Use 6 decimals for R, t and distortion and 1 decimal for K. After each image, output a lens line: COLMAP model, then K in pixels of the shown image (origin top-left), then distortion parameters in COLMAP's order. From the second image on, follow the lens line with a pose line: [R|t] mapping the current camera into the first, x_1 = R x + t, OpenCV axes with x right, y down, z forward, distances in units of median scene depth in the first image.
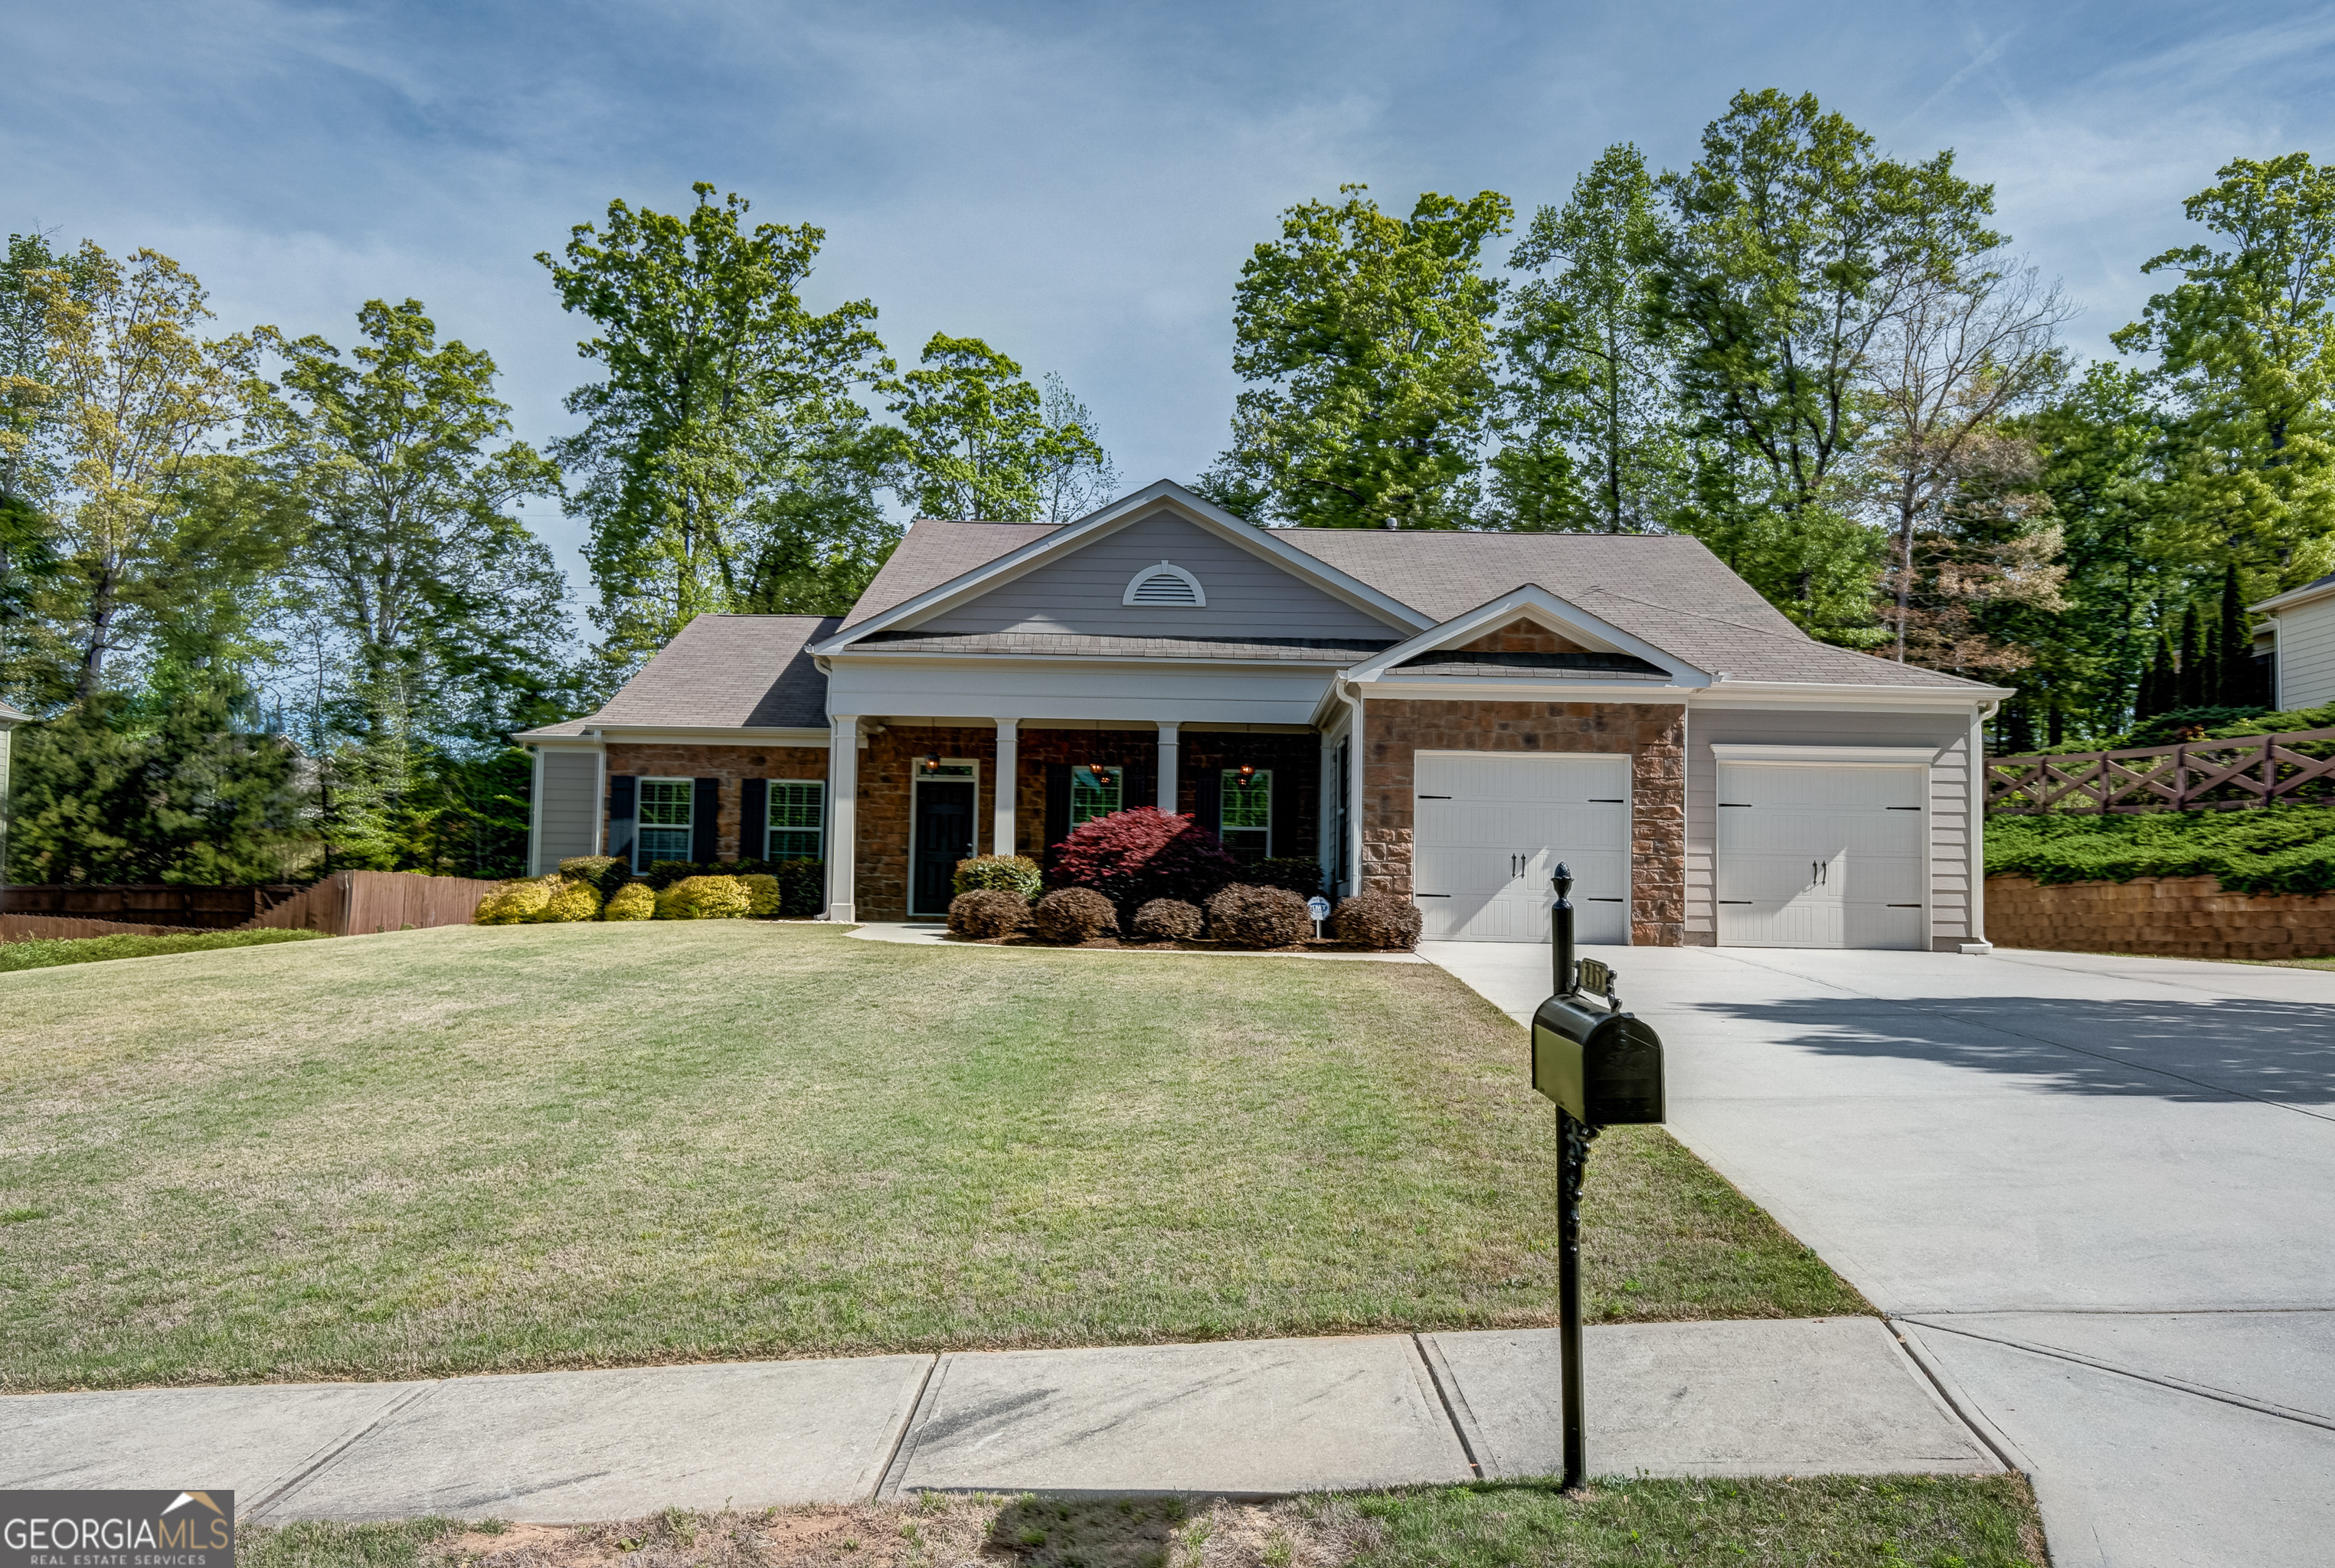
lens RADIAL K [[1672.2, 0, 1167.5], [0, 1672.2, 784.0], [0, 0, 1]] dist [-0.003436, 0.001577]
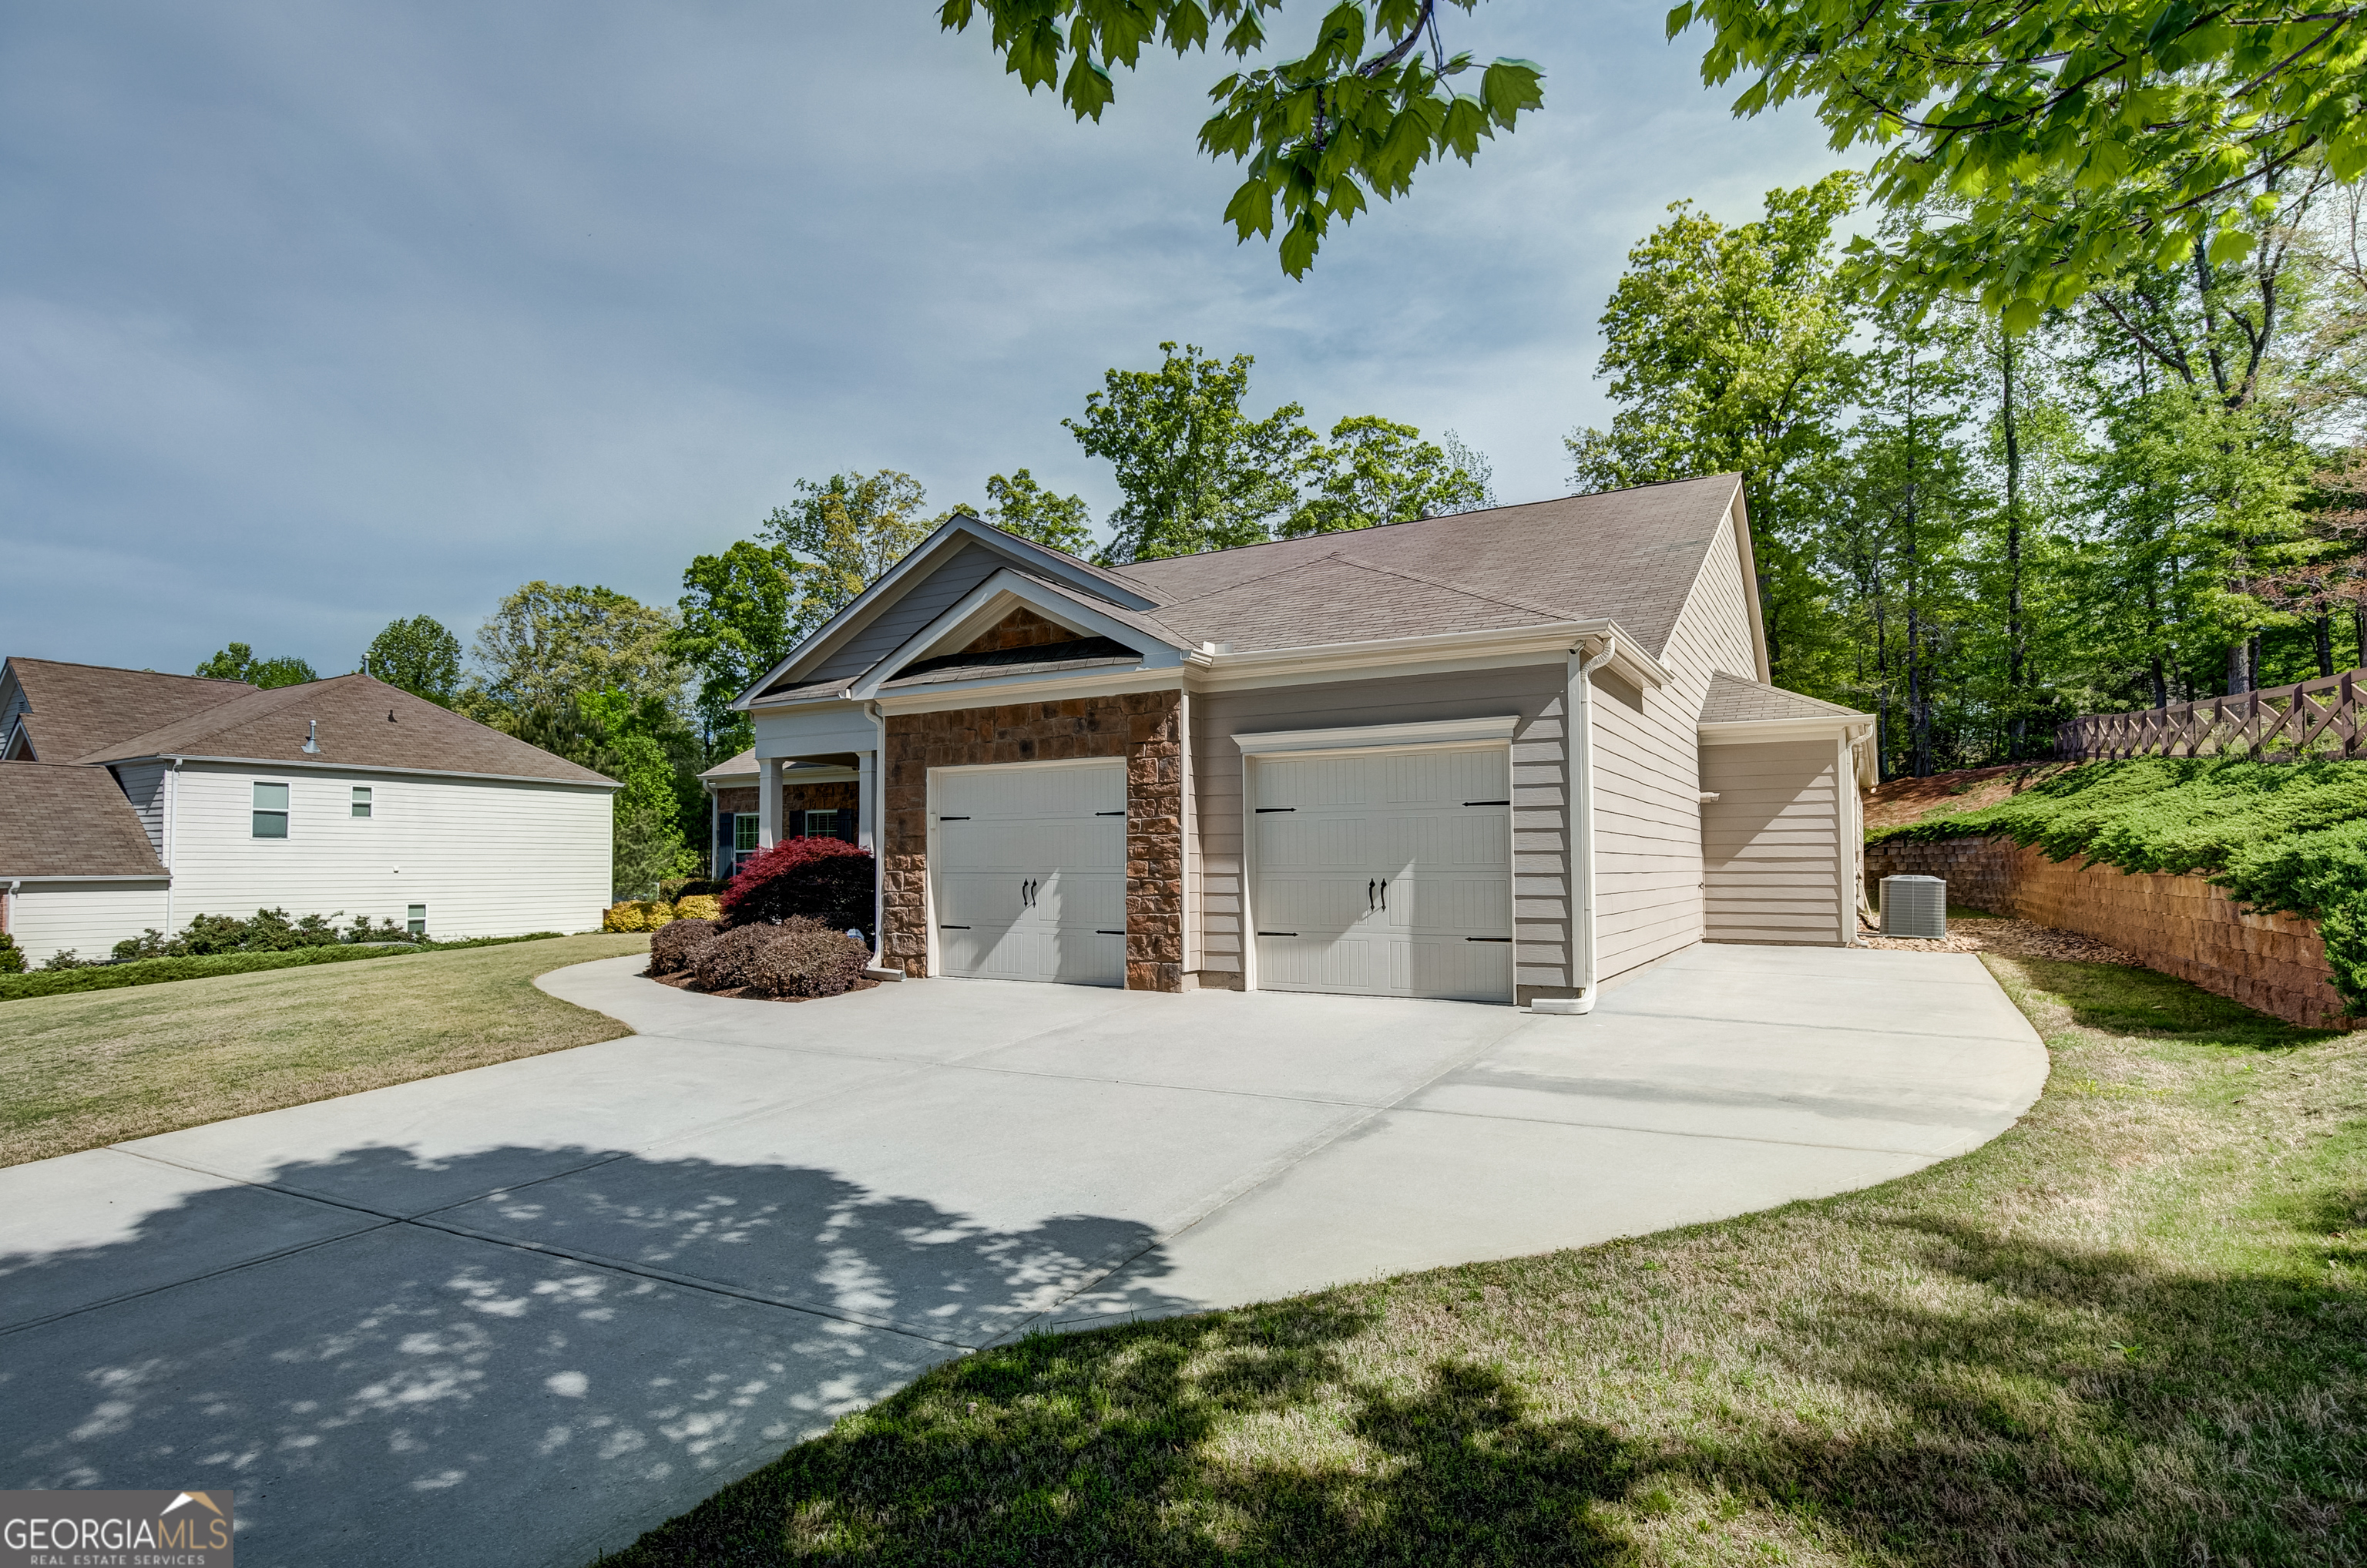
lens RADIAL K [[1198.9, 0, 1199.8], [0, 1198.9, 808.7], [0, 0, 1]] dist [-0.025211, 0.000430]
pose [[0.865970, -0.048135, -0.497775, 0.384734], [0.063497, 0.997884, 0.013968, 0.001336], [0.496049, -0.043702, 0.867194, 0.324372]]
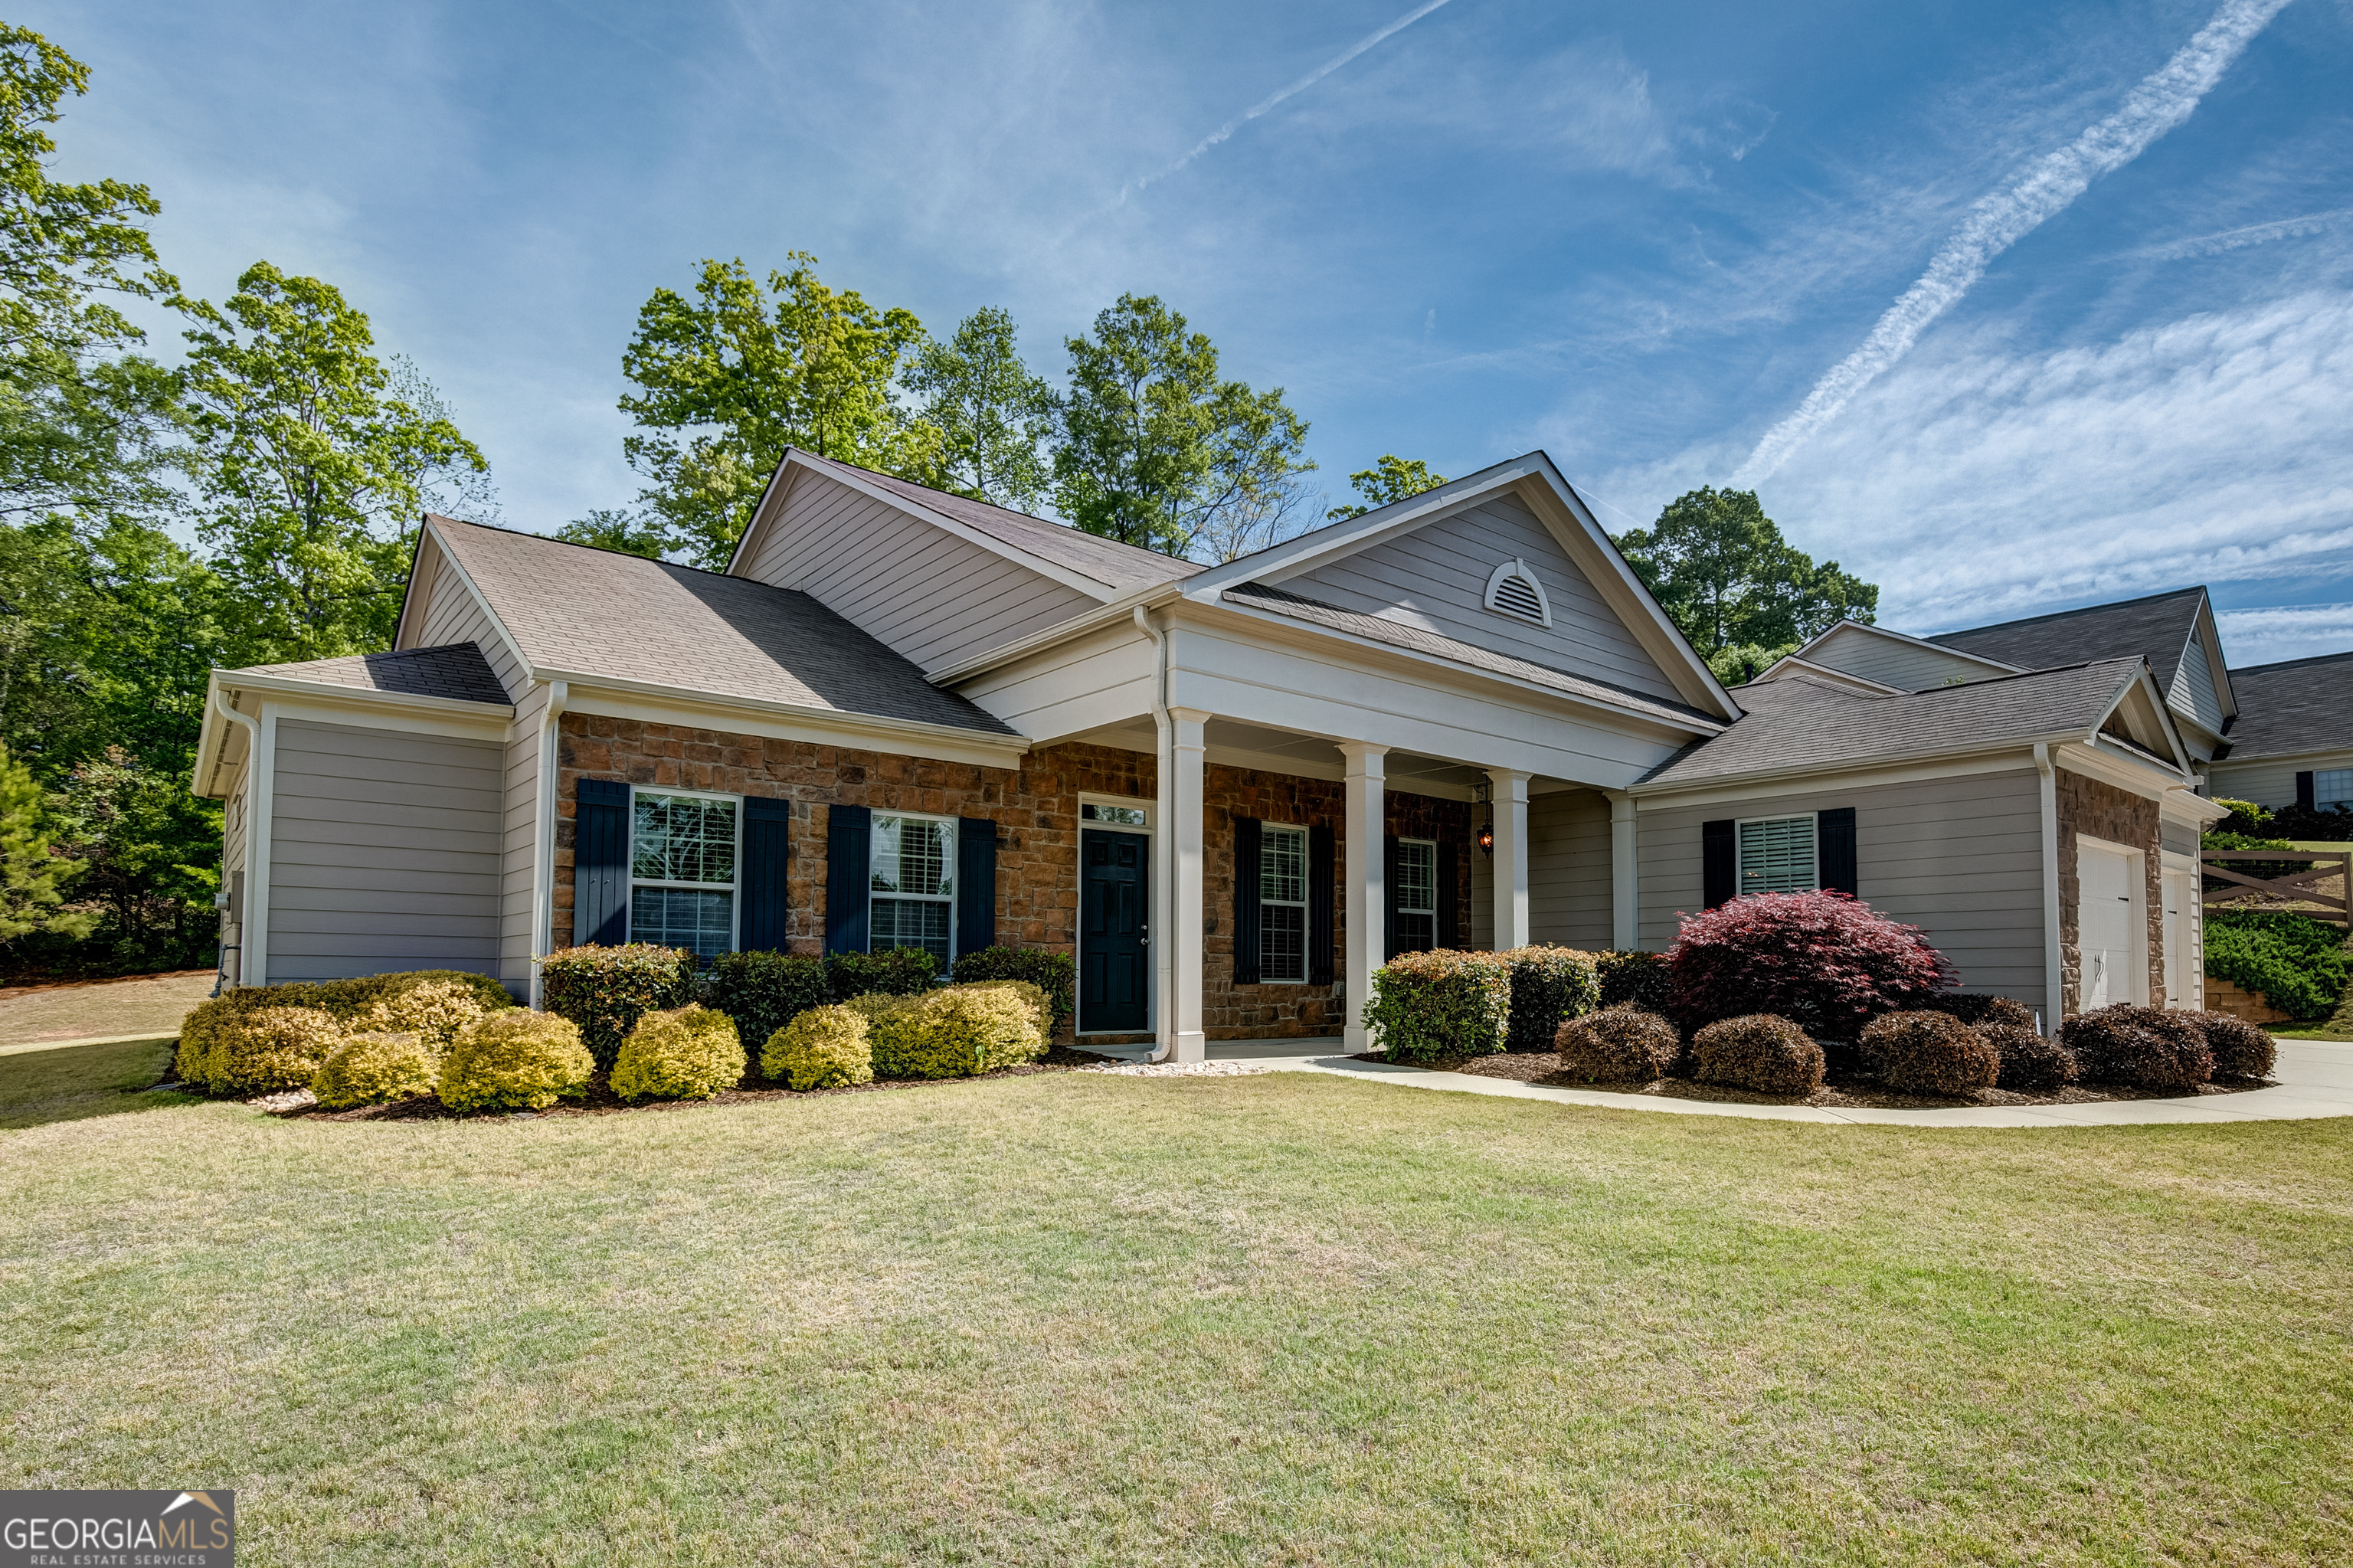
lens RADIAL K [[1243.1, 0, 1173.7], [0, 1243.1, 907.2], [0, 0, 1]] dist [-0.022745, 0.000191]
pose [[0.748869, 0.019510, 0.662431, -0.369720], [-0.043668, 0.998847, 0.019947, 0.014816], [-0.661278, -0.043865, 0.748858, 0.511316]]
